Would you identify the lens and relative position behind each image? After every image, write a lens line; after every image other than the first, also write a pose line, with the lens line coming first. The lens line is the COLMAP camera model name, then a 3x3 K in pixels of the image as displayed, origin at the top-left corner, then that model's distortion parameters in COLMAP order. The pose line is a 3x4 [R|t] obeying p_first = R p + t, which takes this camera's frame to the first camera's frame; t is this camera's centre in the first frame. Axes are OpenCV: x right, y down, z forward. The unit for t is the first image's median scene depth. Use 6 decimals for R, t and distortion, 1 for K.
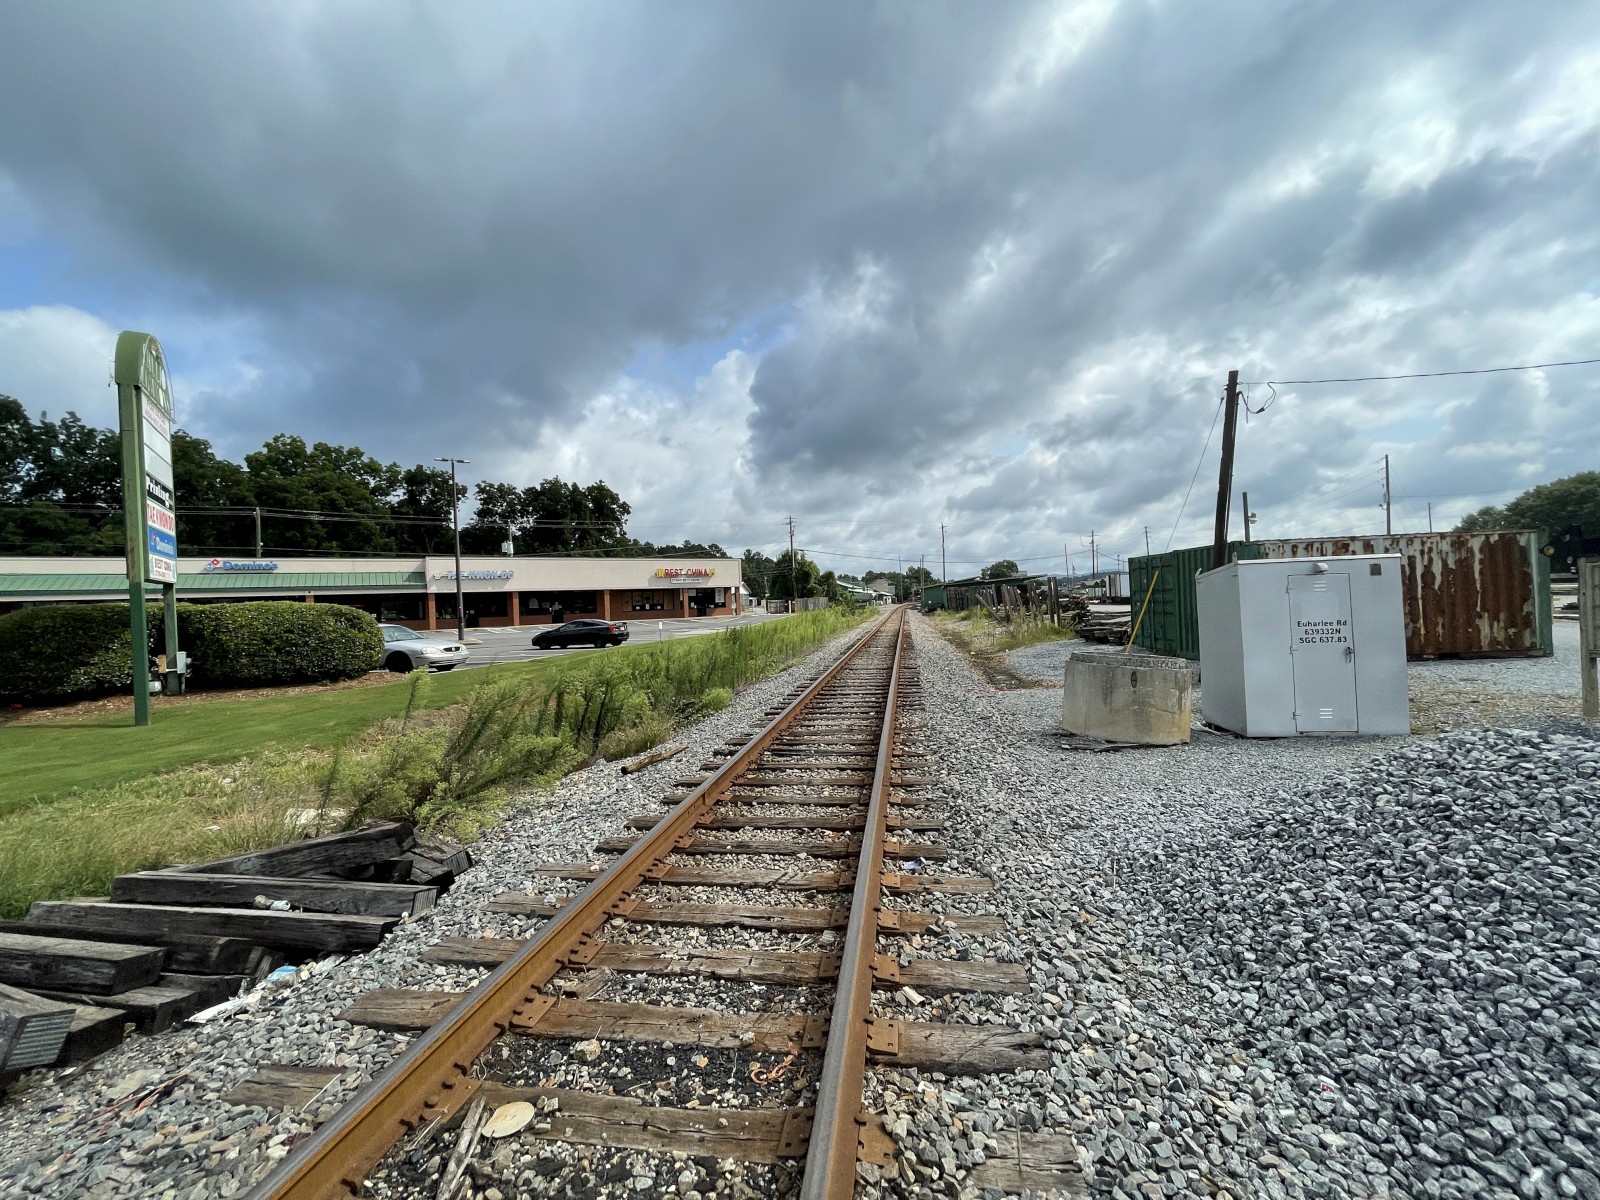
lens RADIAL K [[649.0, 0, 795.0], [0, 649.0, 591.7], [0, 0, 1]] dist [-0.013260, 0.001786]
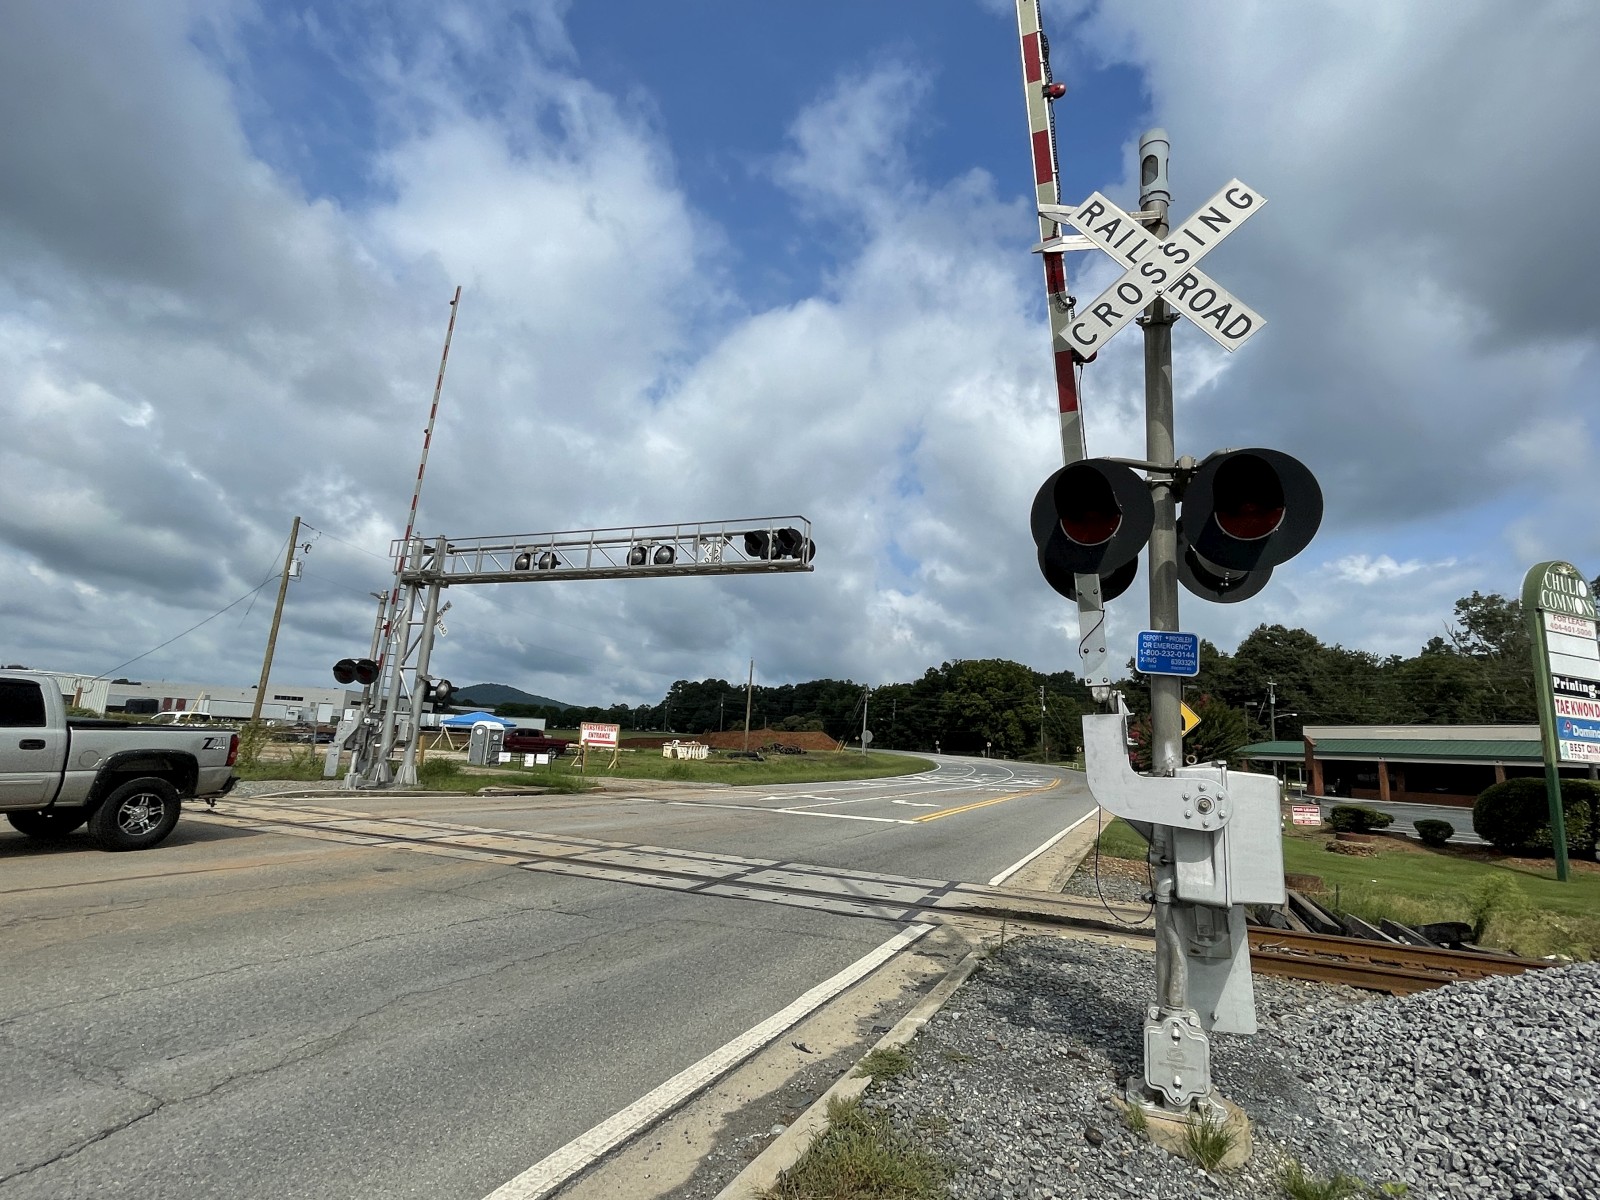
lens RADIAL K [[835.1, 0, 785.0], [0, 835.1, 600.1], [0, 0, 1]] dist [-0.008020, 0.001001]
pose [[-0.204012, -0.145605, -0.968080, 0.344439], [-0.036176, 0.989323, -0.141176, -0.017950], [0.978300, 0.006220, -0.207101, -0.050932]]
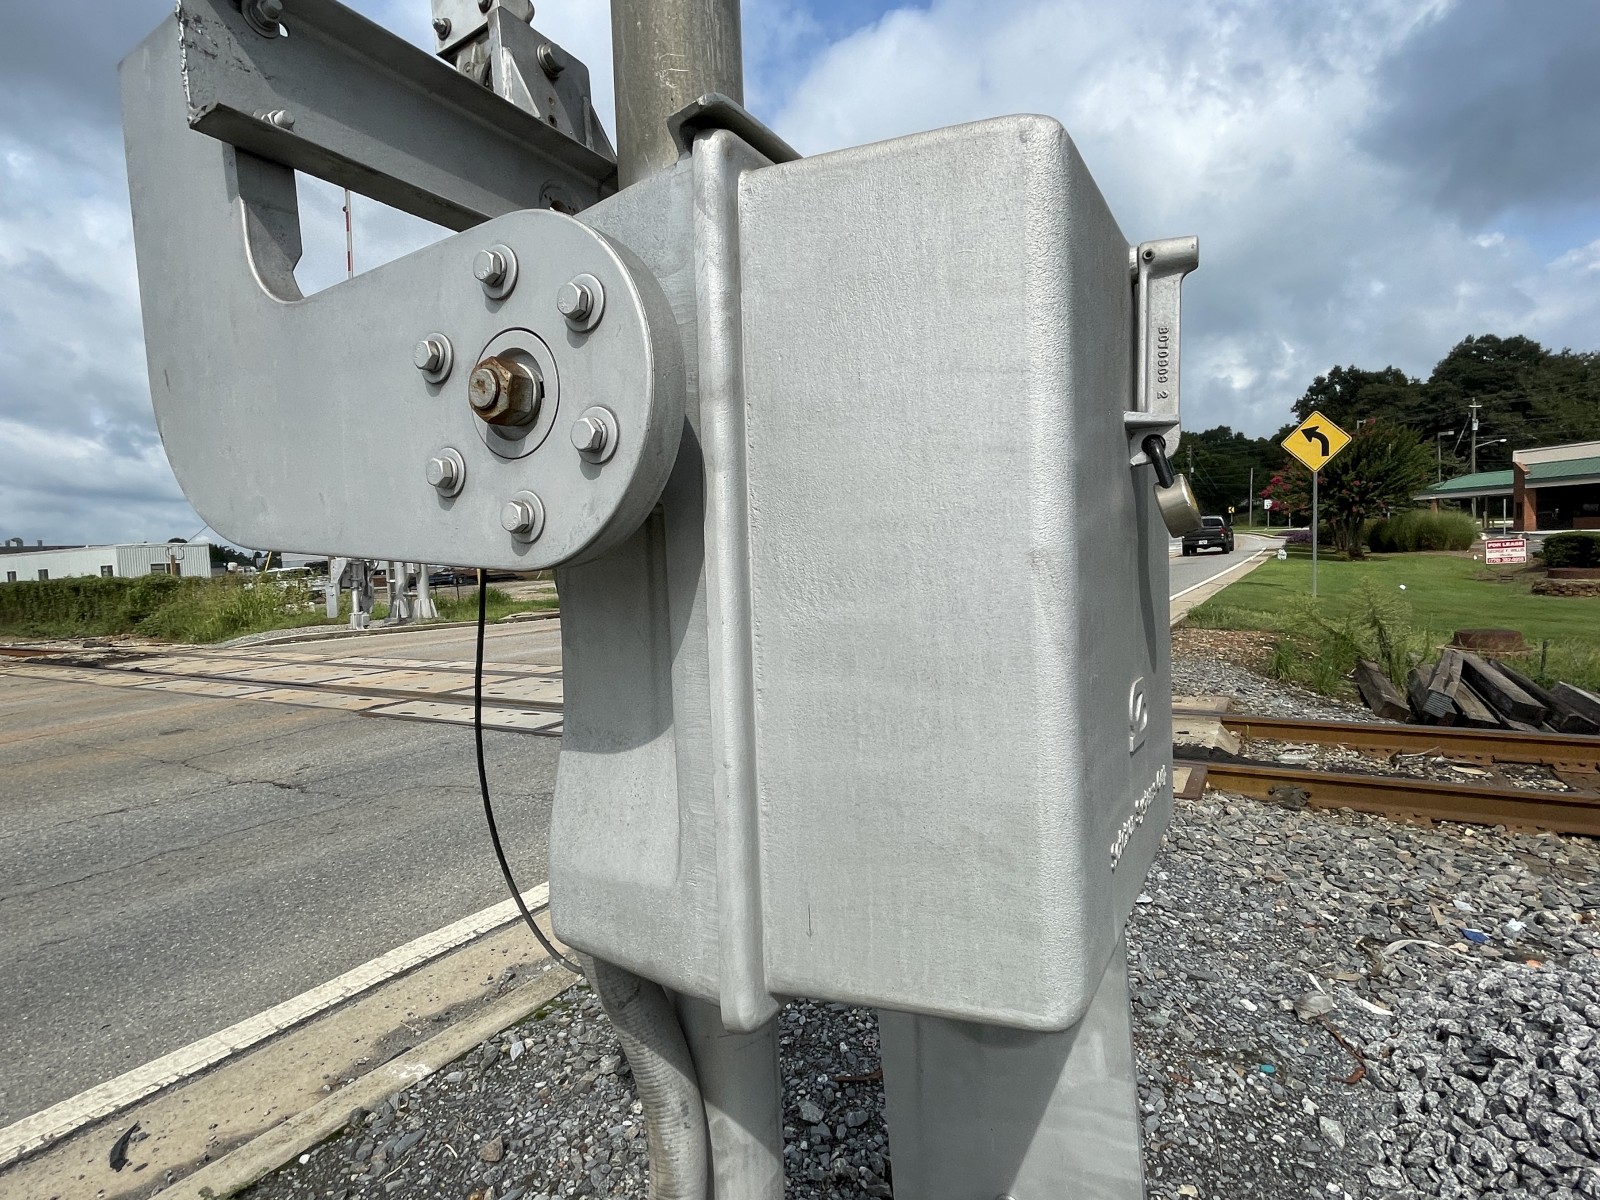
lens RADIAL K [[835.1, 0, 786.2], [0, 835.1, 614.3], [0, 0, 1]] dist [-0.008020, 0.001001]
pose [[-0.360361, 0.124544, -0.924461, 0.189941], [0.073825, 0.991746, 0.104832, -0.000700], [0.929887, -0.030471, -0.366581, 0.008708]]
